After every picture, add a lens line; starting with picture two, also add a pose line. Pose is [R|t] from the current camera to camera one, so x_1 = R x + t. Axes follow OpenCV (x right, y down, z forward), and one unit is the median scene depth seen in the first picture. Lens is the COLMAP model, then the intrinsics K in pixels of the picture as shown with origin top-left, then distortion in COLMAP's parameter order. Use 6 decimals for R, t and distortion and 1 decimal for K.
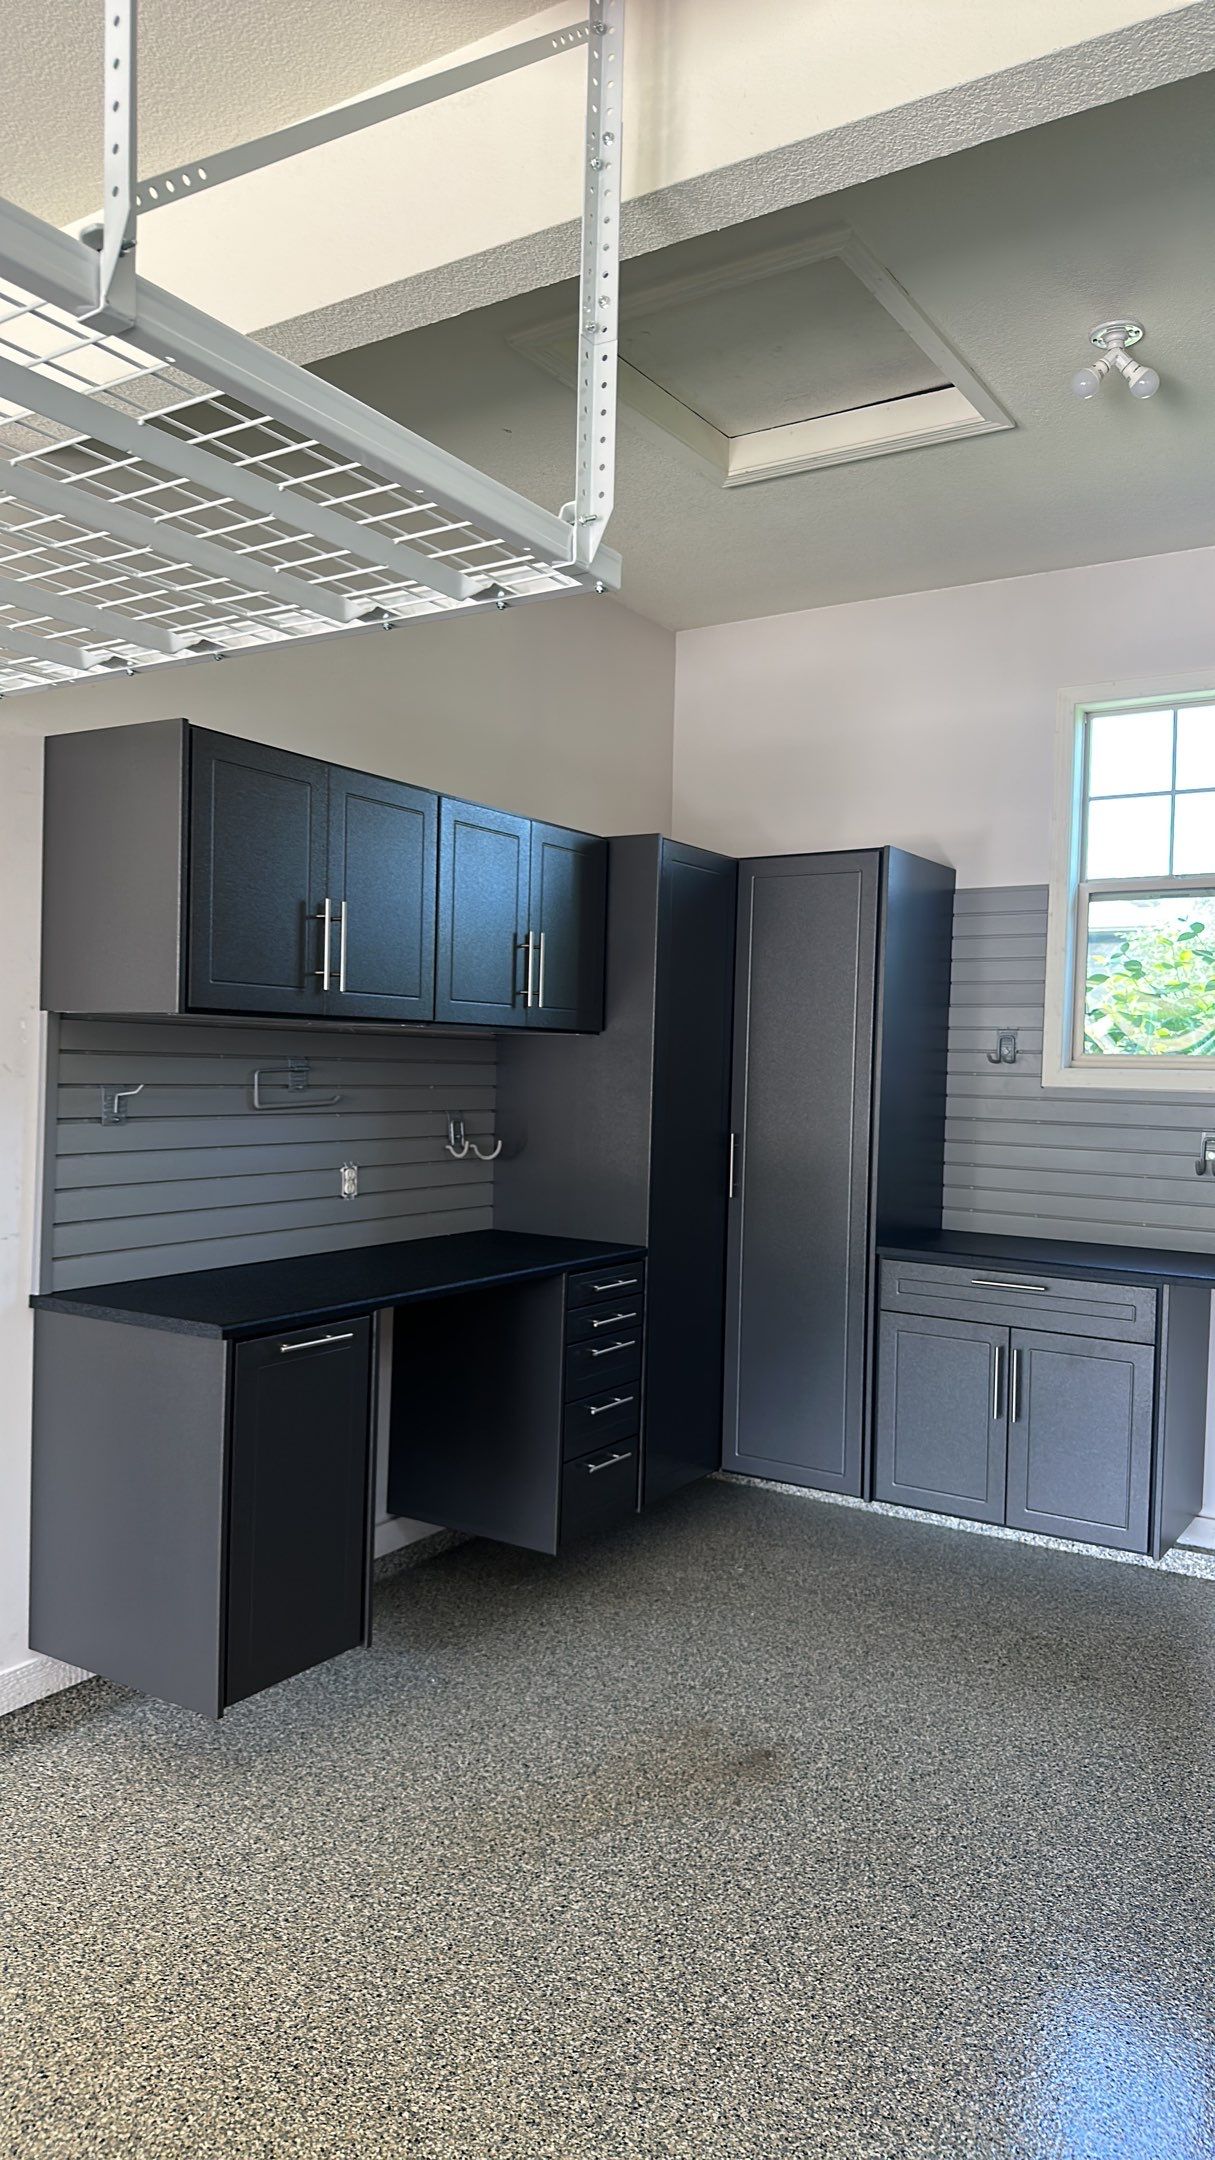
lens RADIAL K [[1453.3, 0, 584.0], [0, 1453.3, 1092.3], [0, 0, 1]] dist [0.077069, -0.097921]
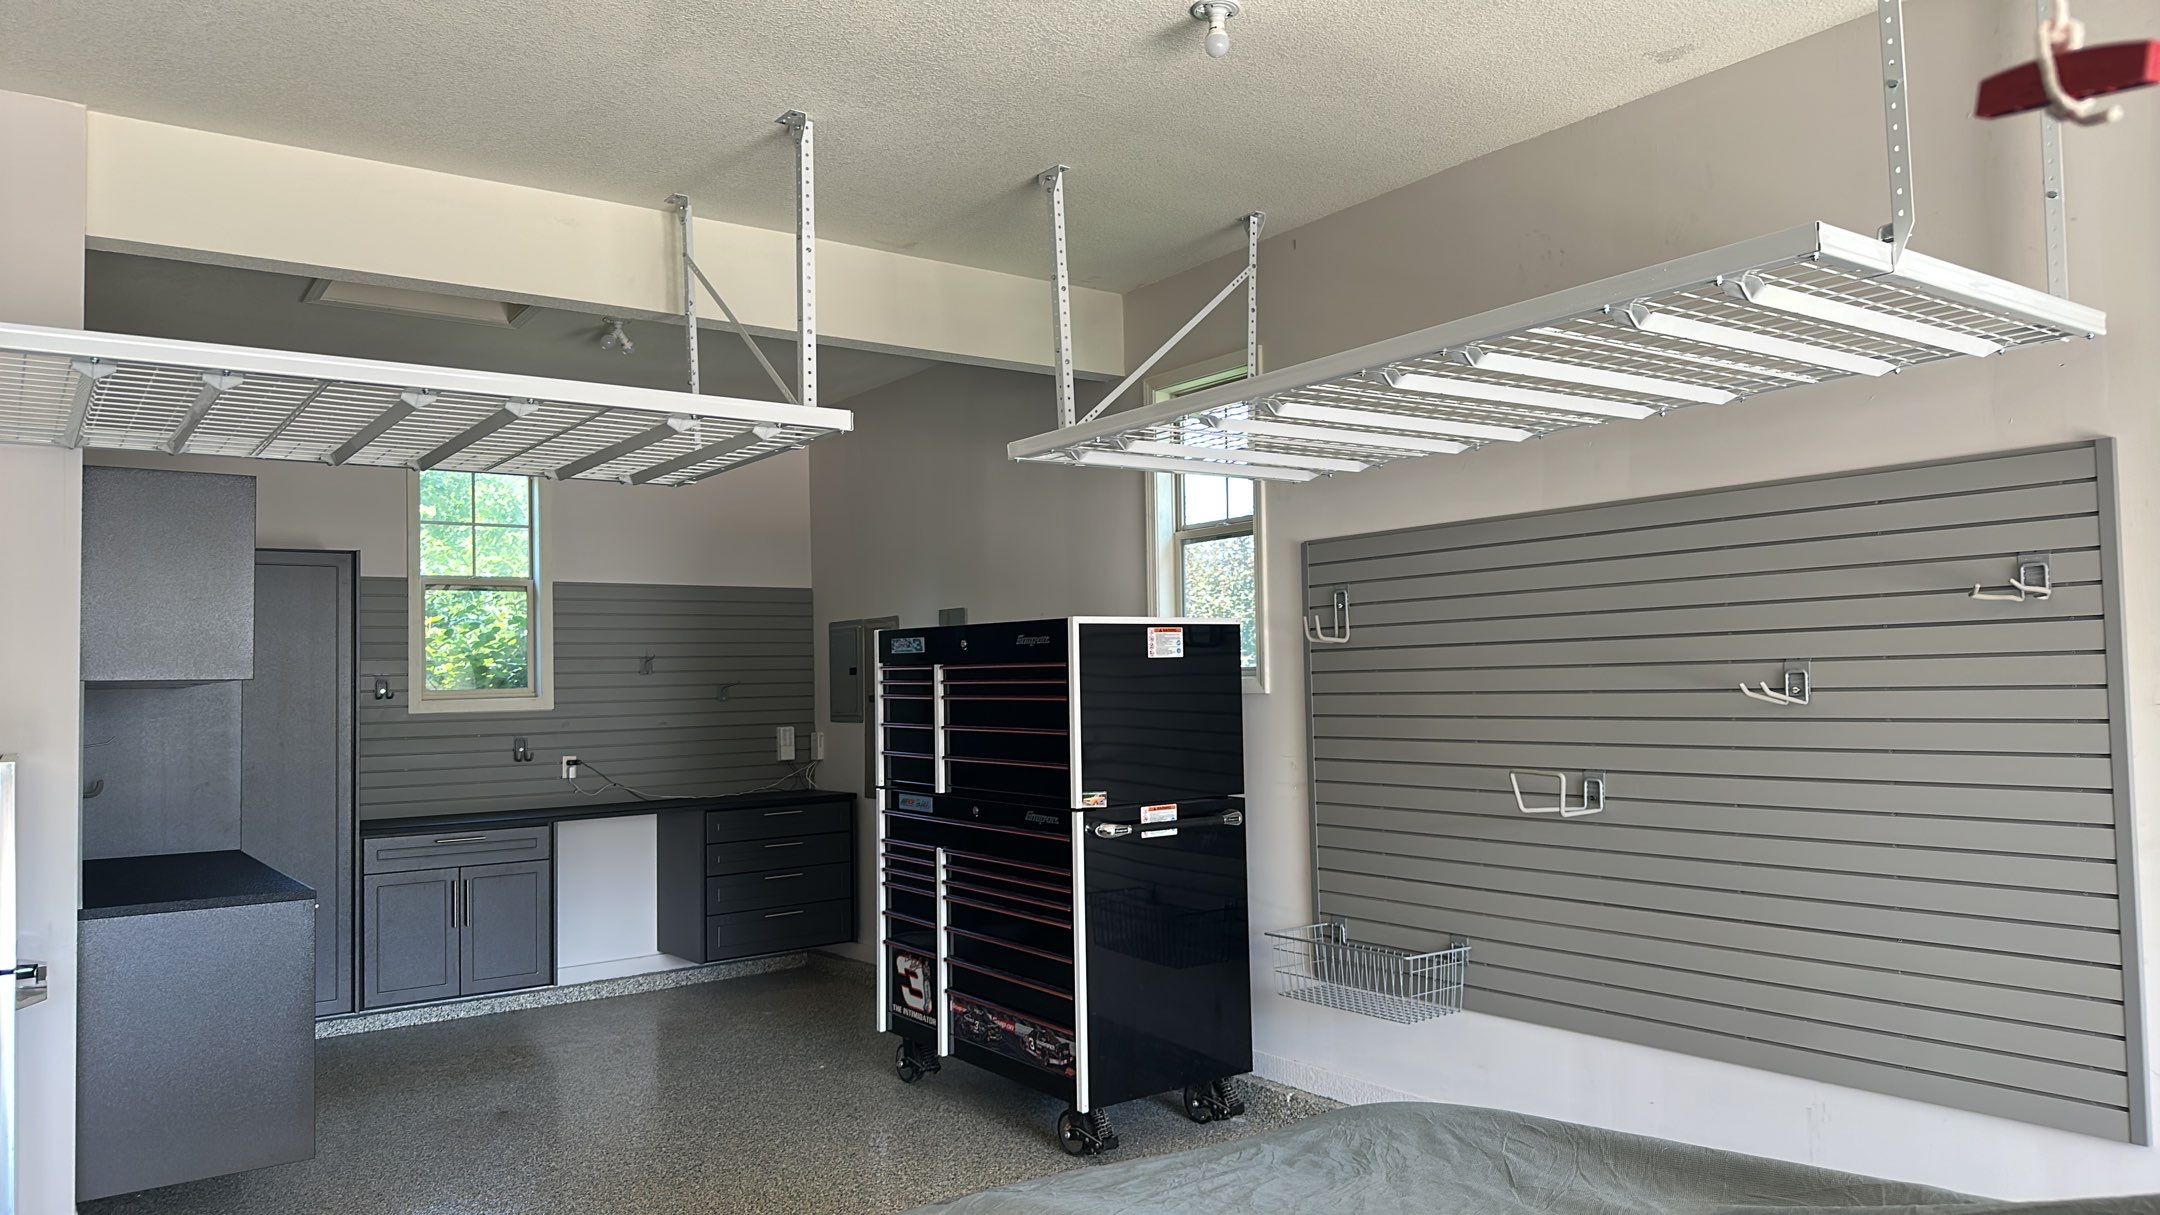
lens RADIAL K [[1453.3, 0, 1081.1], [0, 1453.3, 616.0], [0, 0, 1]] dist [0.077069, -0.097921]
pose [[0.350804, 0.012729, 0.936362, -0.901817], [0.056200, 0.997819, -0.034619, -0.014051], [-0.934761, 0.064768, 0.349324, -0.176237]]
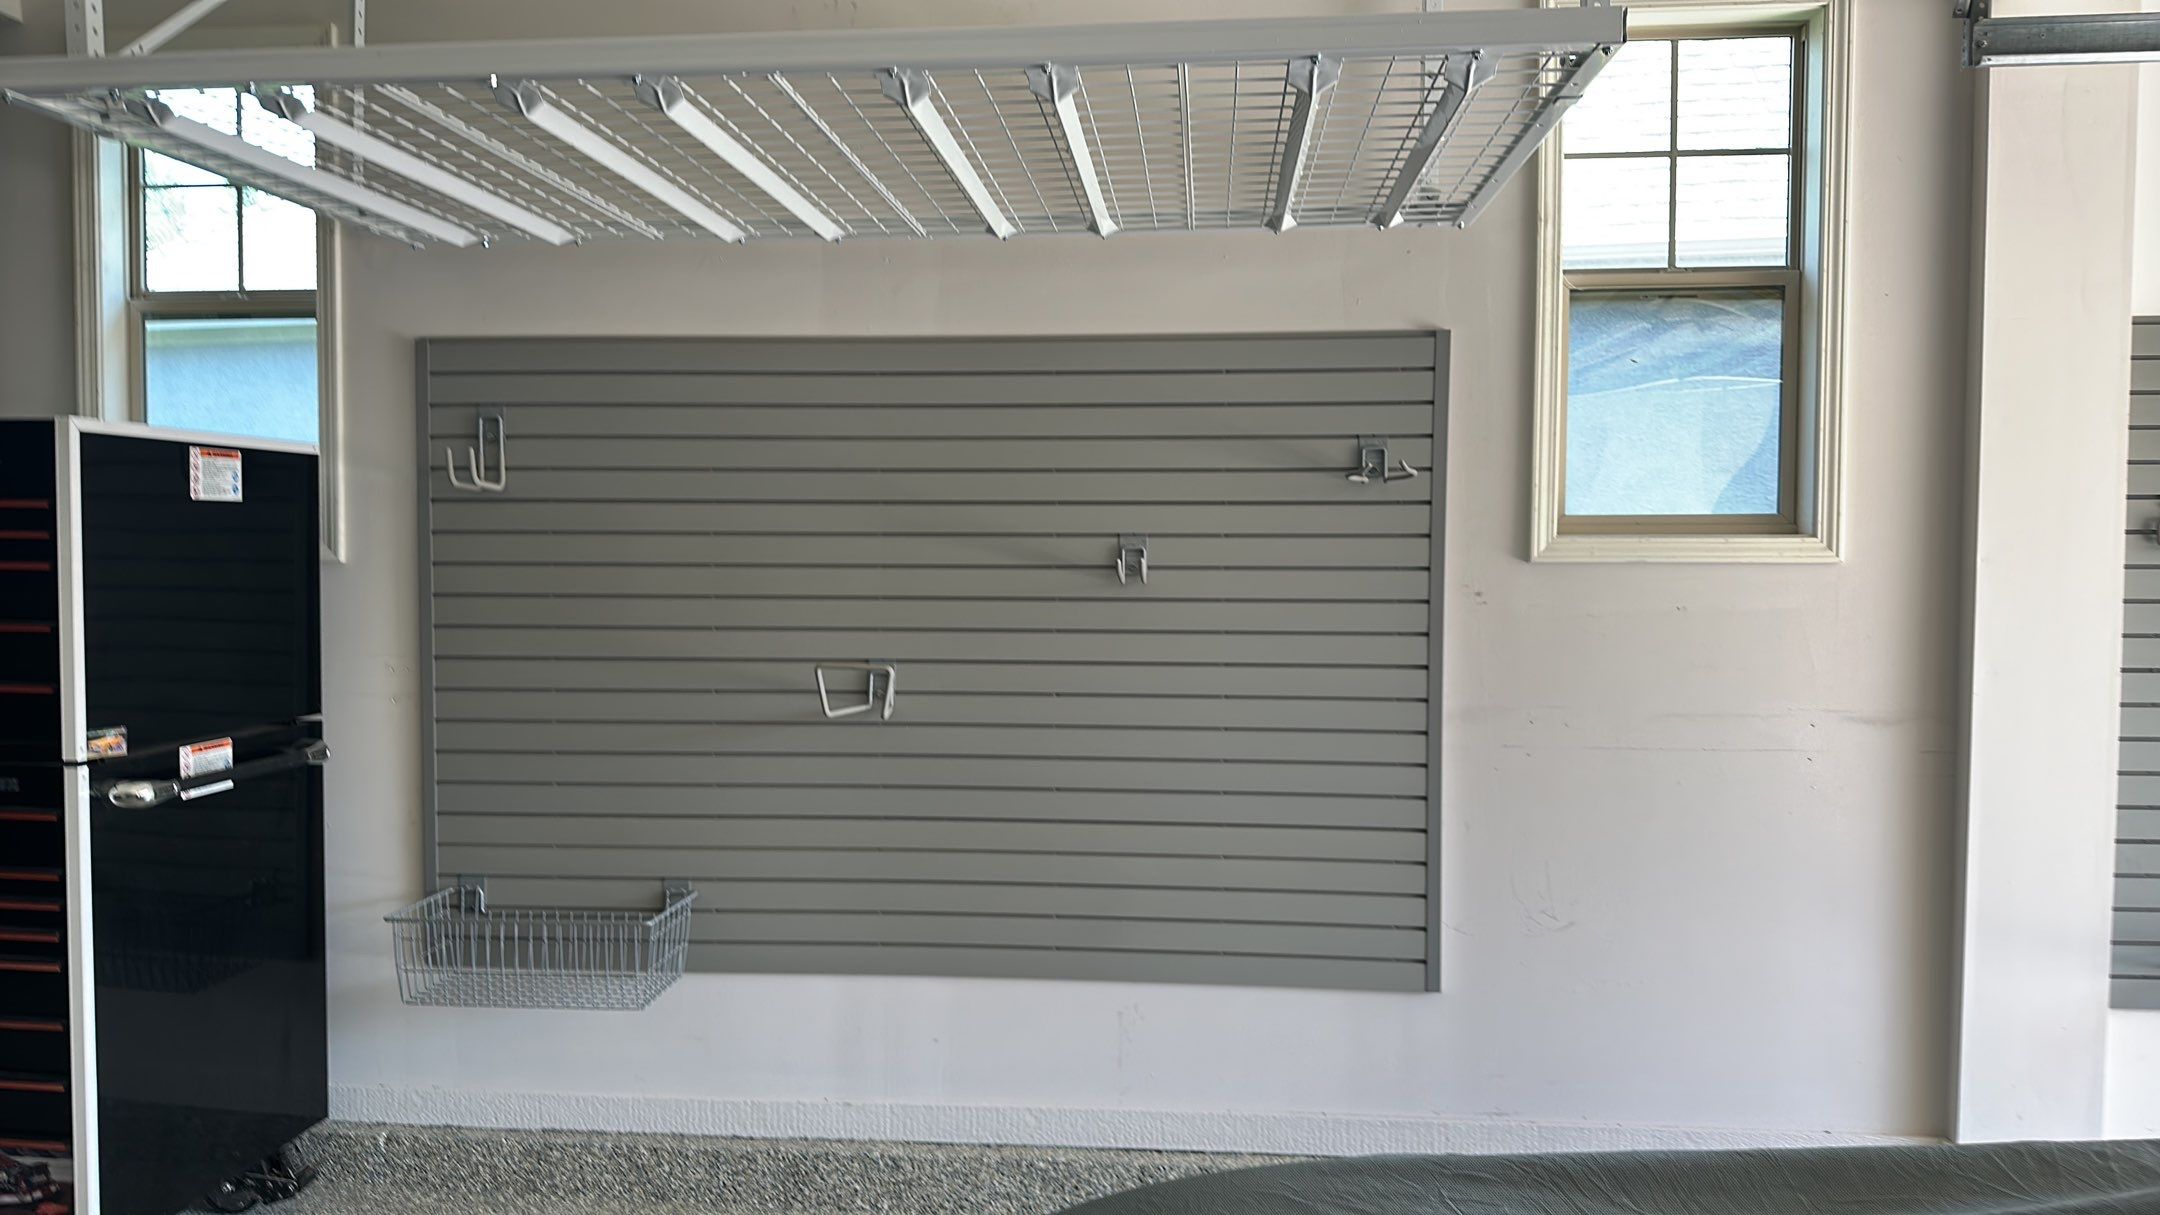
lens RADIAL K [[1453.3, 0, 1077.6], [0, 1453.3, 621.3], [0, 0, 1]] dist [0.077069, -0.097921]
pose [[-0.469205, -0.070406, 0.880278, -0.628591], [0.009718, 0.996345, 0.084869, -0.015226], [-0.883036, 0.048376, -0.466806, 0.123889]]
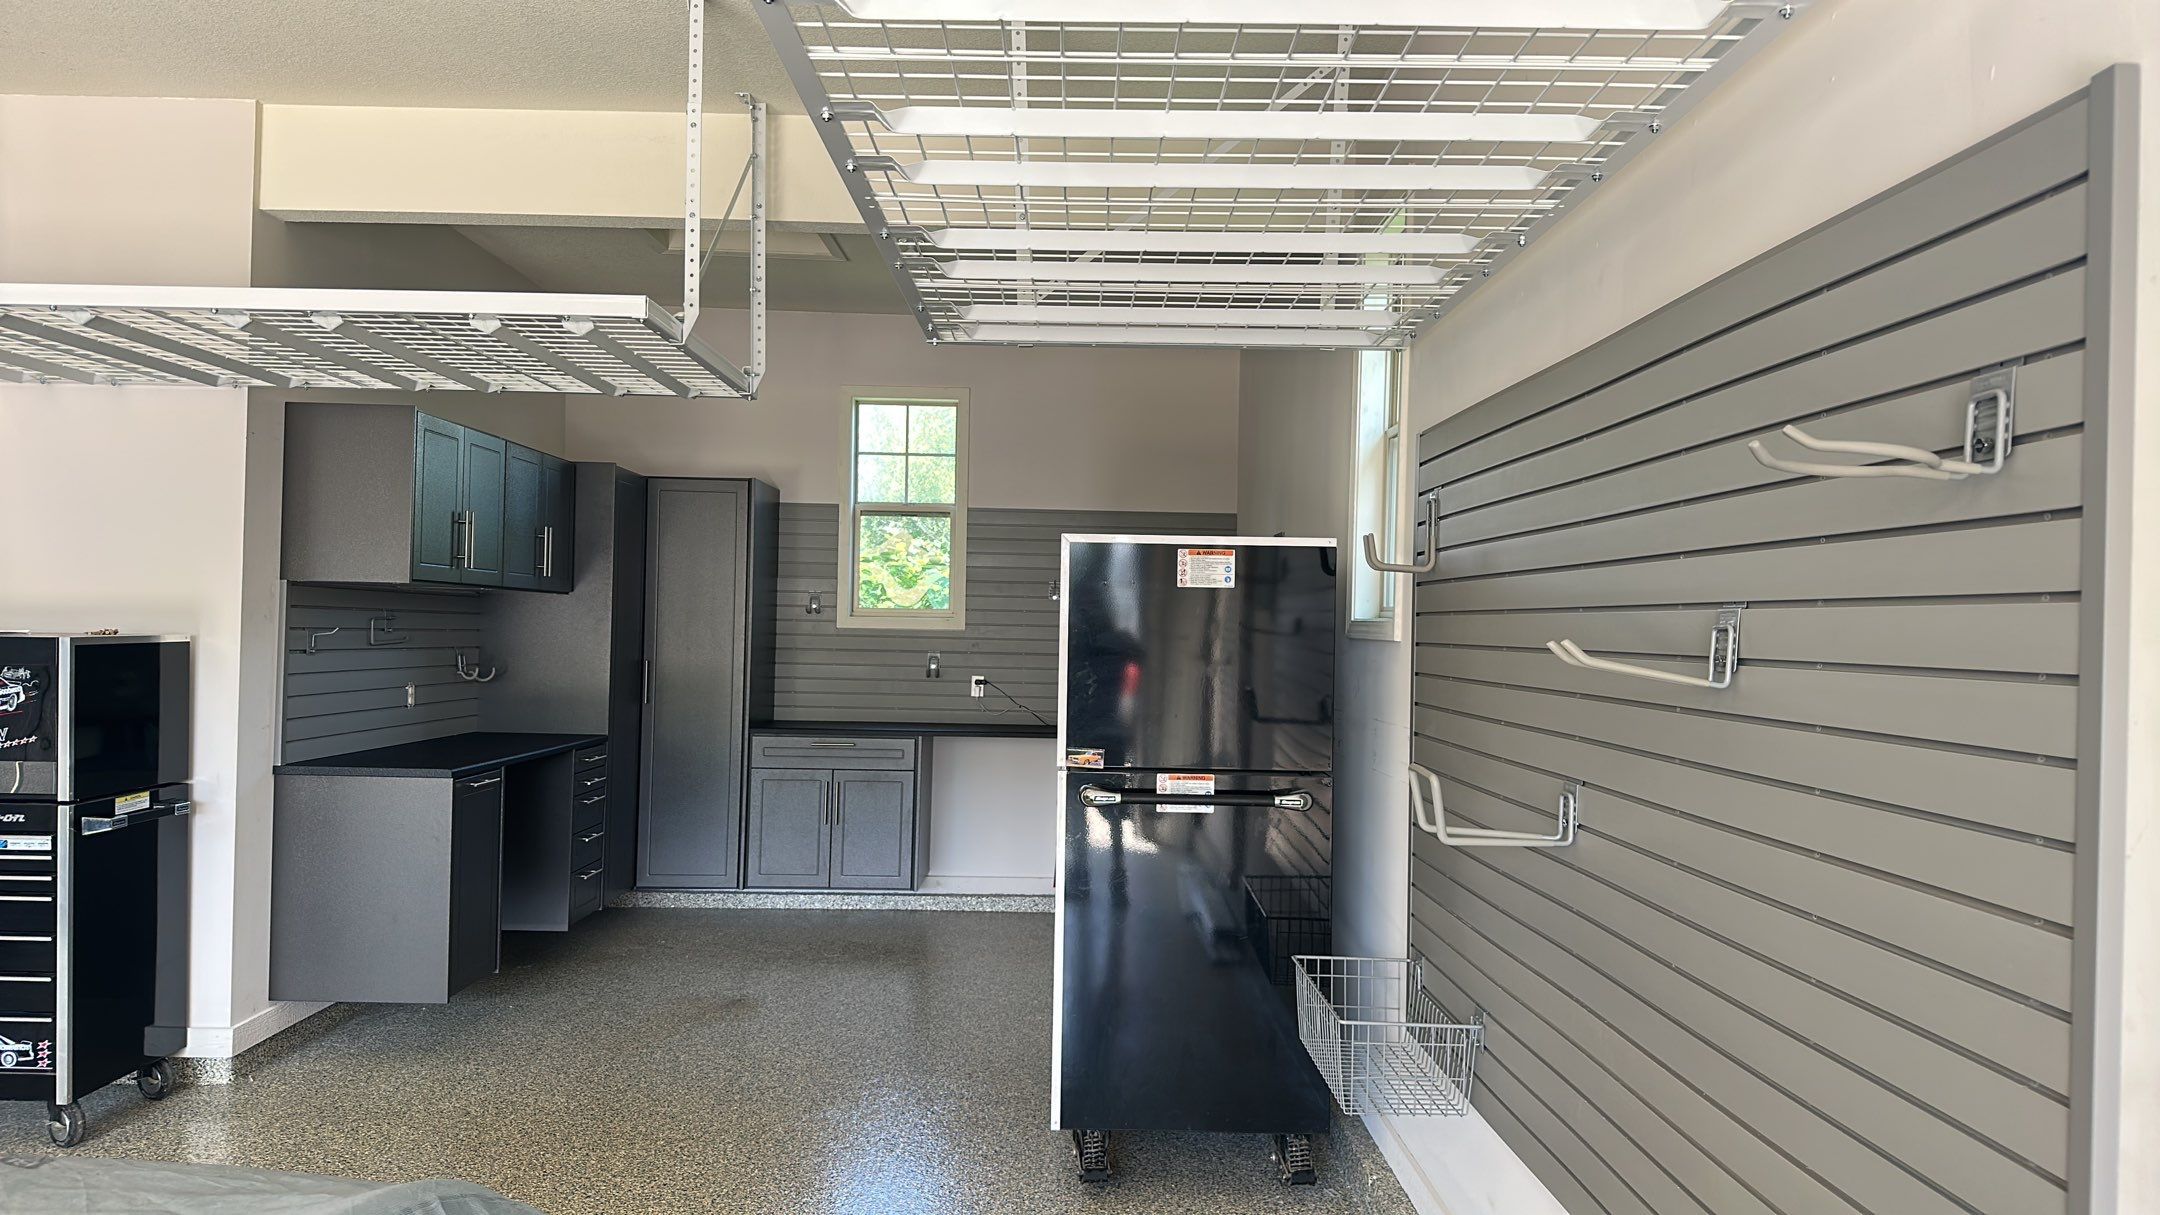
lens RADIAL K [[1450.1, 0, 1075.1], [0, 1450.1, 613.4], [0, 0, 1]] dist [0.047835, -0.029035]
pose [[0.834691, -0.001247, 0.550718, -0.378198], [0.012968, 0.999765, -0.017392, 0.012305], [-0.550566, 0.021658, 0.834510, -0.527628]]
